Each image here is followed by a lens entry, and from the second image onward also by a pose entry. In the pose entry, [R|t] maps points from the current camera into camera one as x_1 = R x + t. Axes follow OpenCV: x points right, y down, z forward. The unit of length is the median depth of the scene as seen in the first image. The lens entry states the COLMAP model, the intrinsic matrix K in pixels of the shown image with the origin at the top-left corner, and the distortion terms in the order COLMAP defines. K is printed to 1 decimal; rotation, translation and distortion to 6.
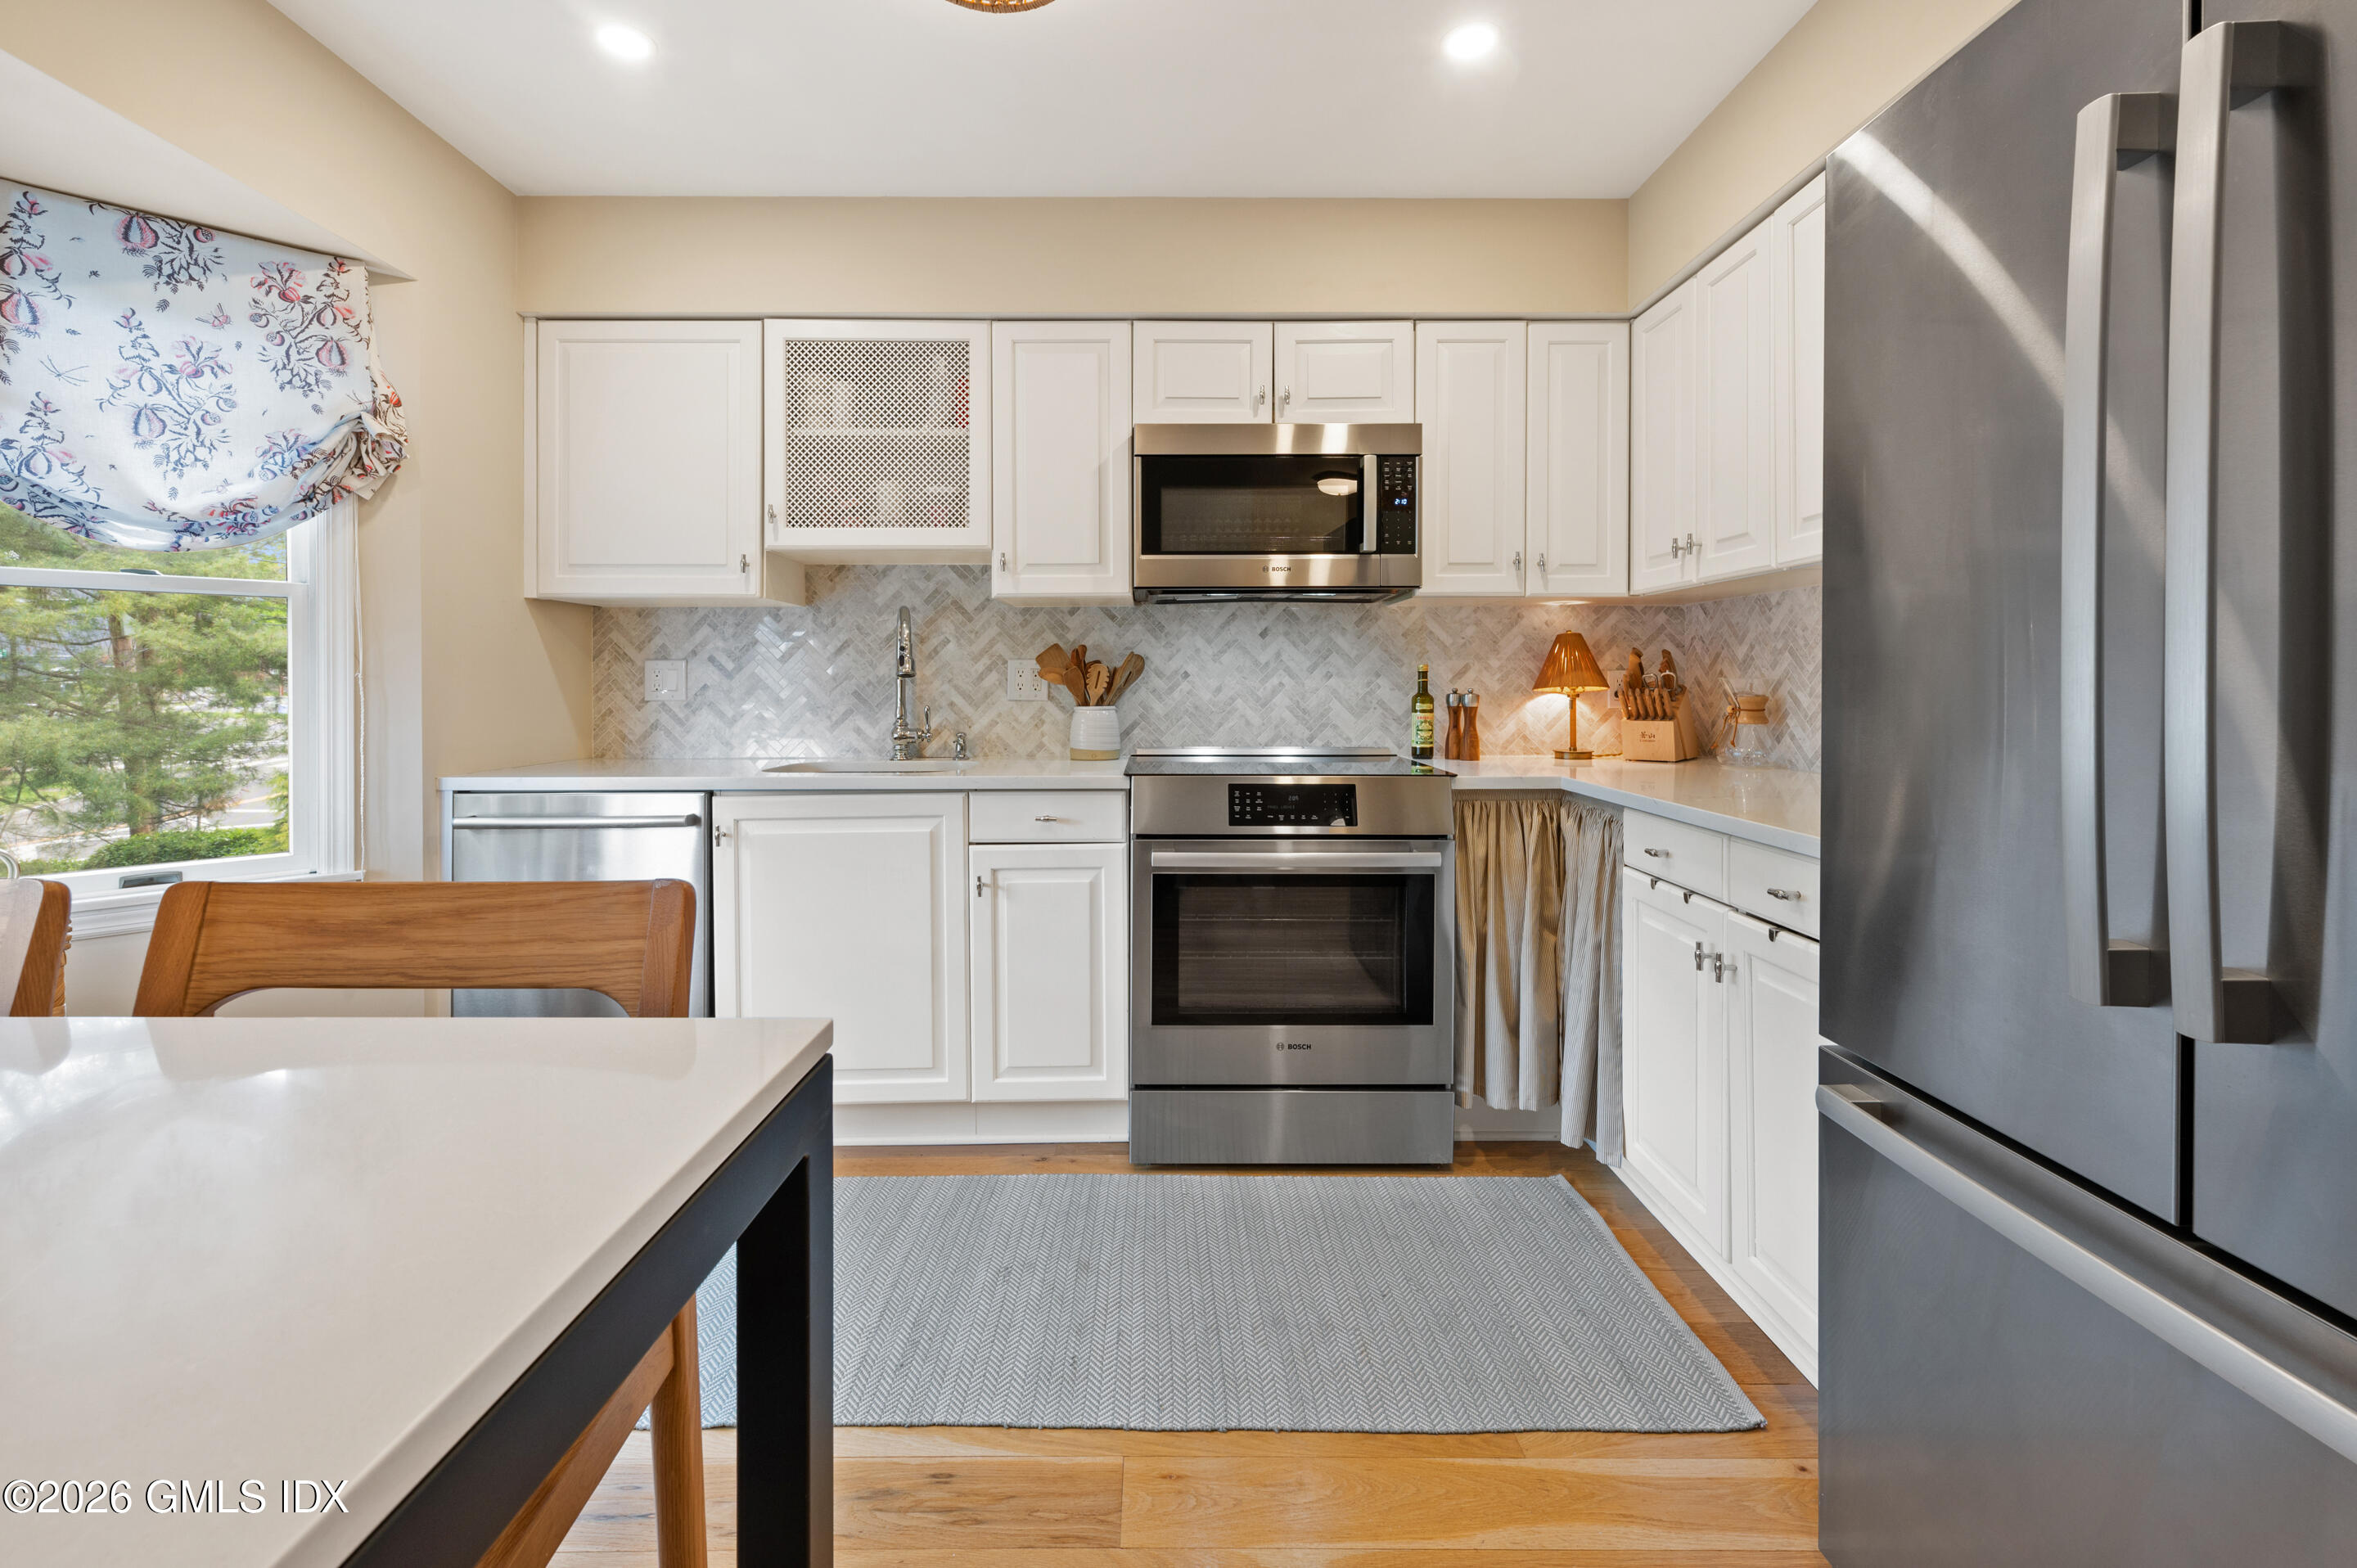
lens RADIAL K [[997.8, 0, 1175.2], [0, 997.8, 682.3], [0, 0, 1]] dist [-0.000205, -0.000208]
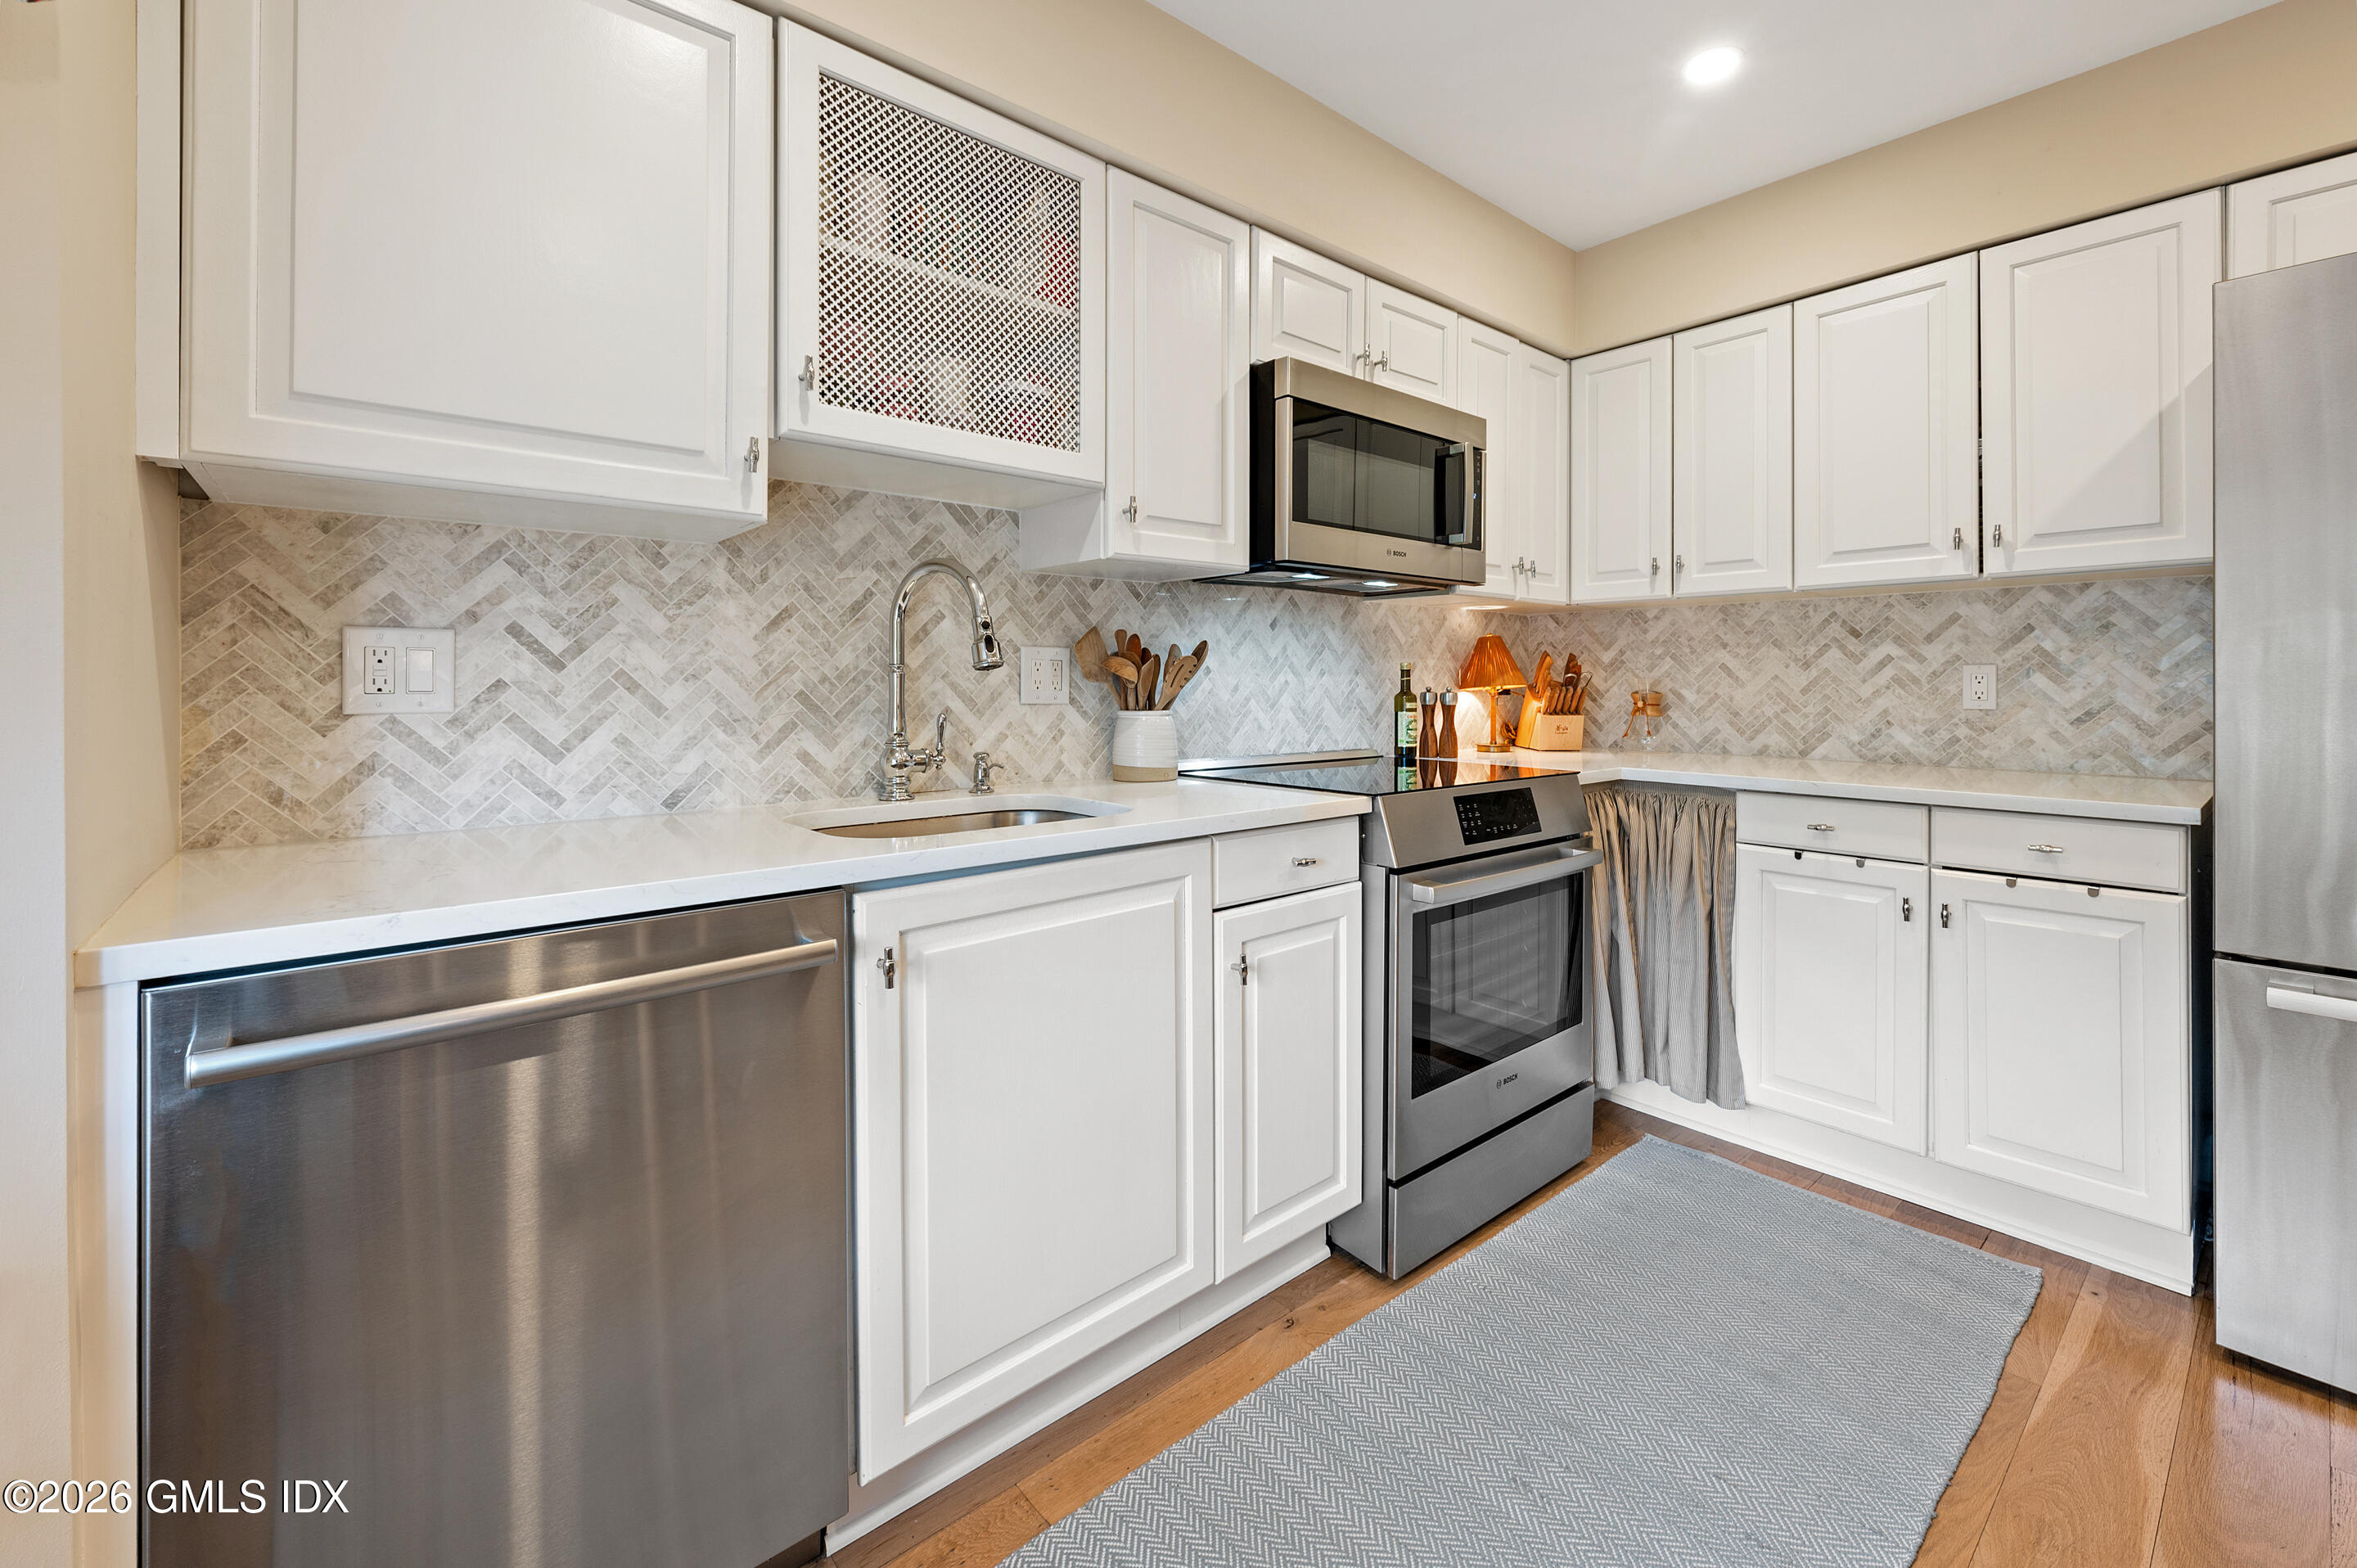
lens RADIAL K [[975.6, 0, 1194.3], [0, 975.6, 684.4], [0, 0, 1]] dist [-0.001503, -0.000175]
pose [[0.758645, 0.001398, 0.651502, -0.551361], [-0.002929, 0.999995, 0.001265, 0.002993], [-0.651497, -0.002868, 0.758646, 0.416807]]
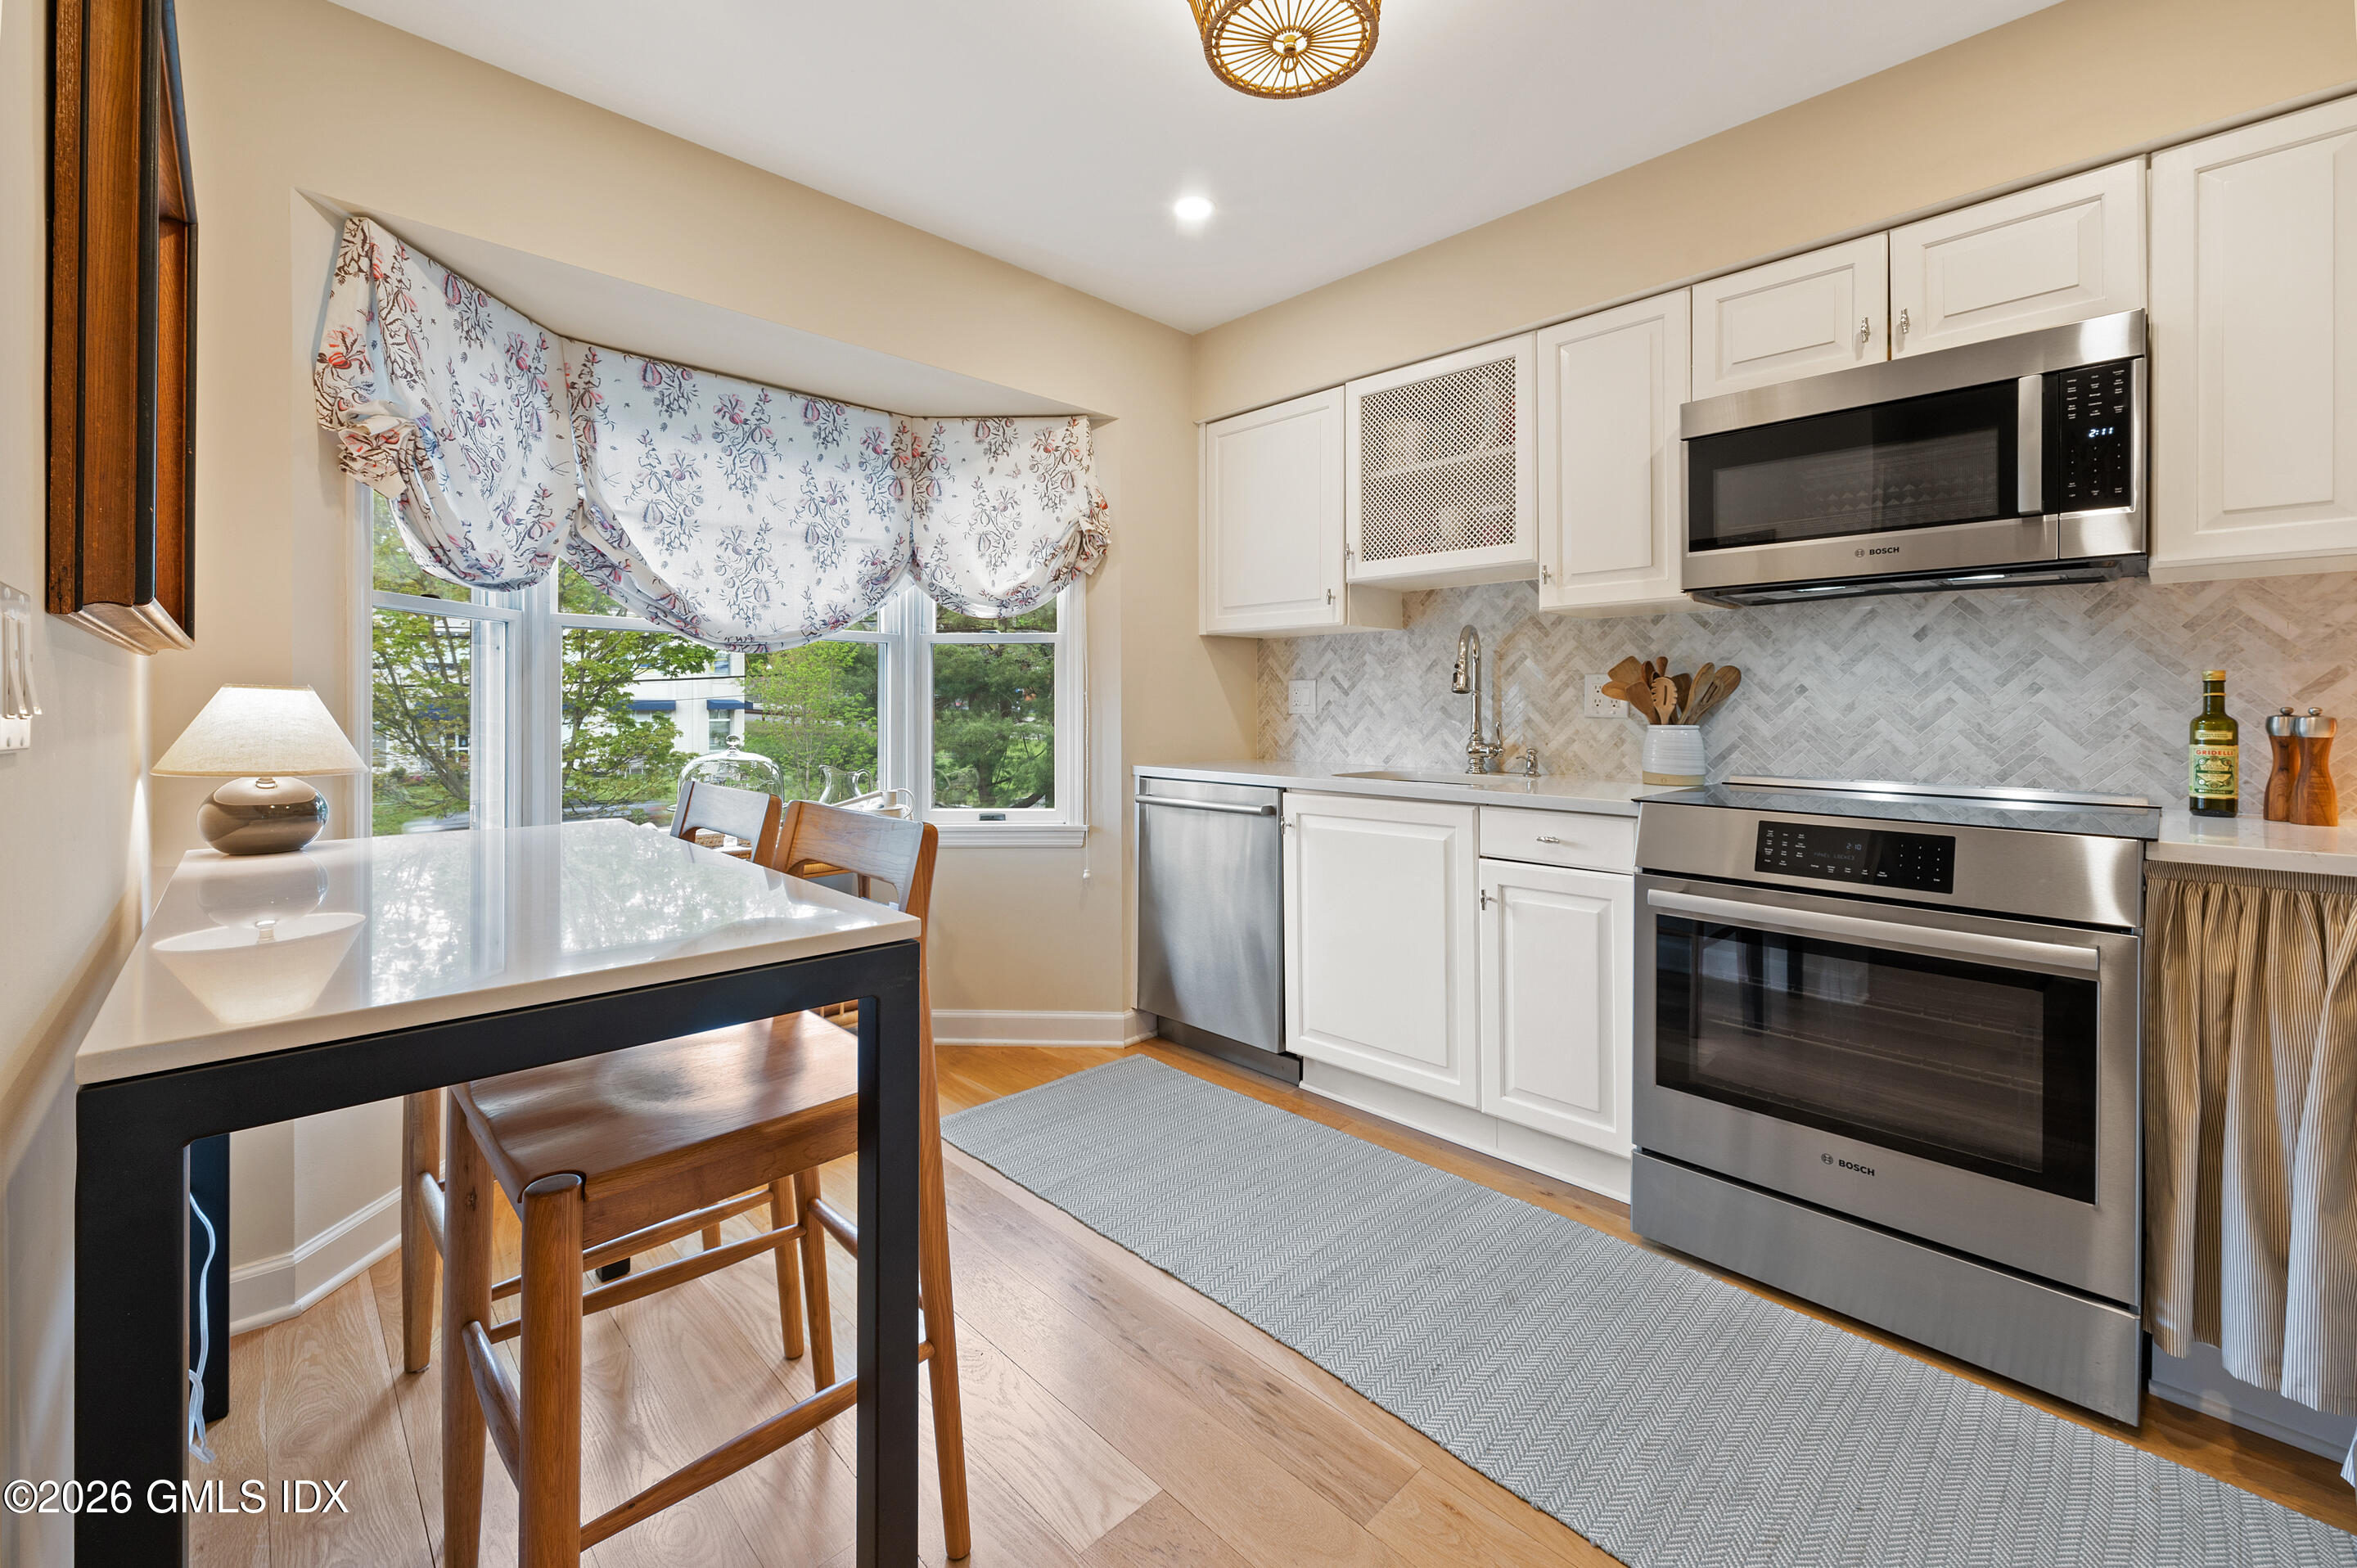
lens RADIAL K [[985.1, 0, 1161.4], [0, 985.1, 696.8], [0, 0, 1]] dist [0.001280, 0.000063]
pose [[0.679151, -0.001850, -0.733996, 0.261121], [-0.000314, 0.999996, -0.002811, 0.001429], [0.733998, 0.002139, 0.679148, 0.067101]]
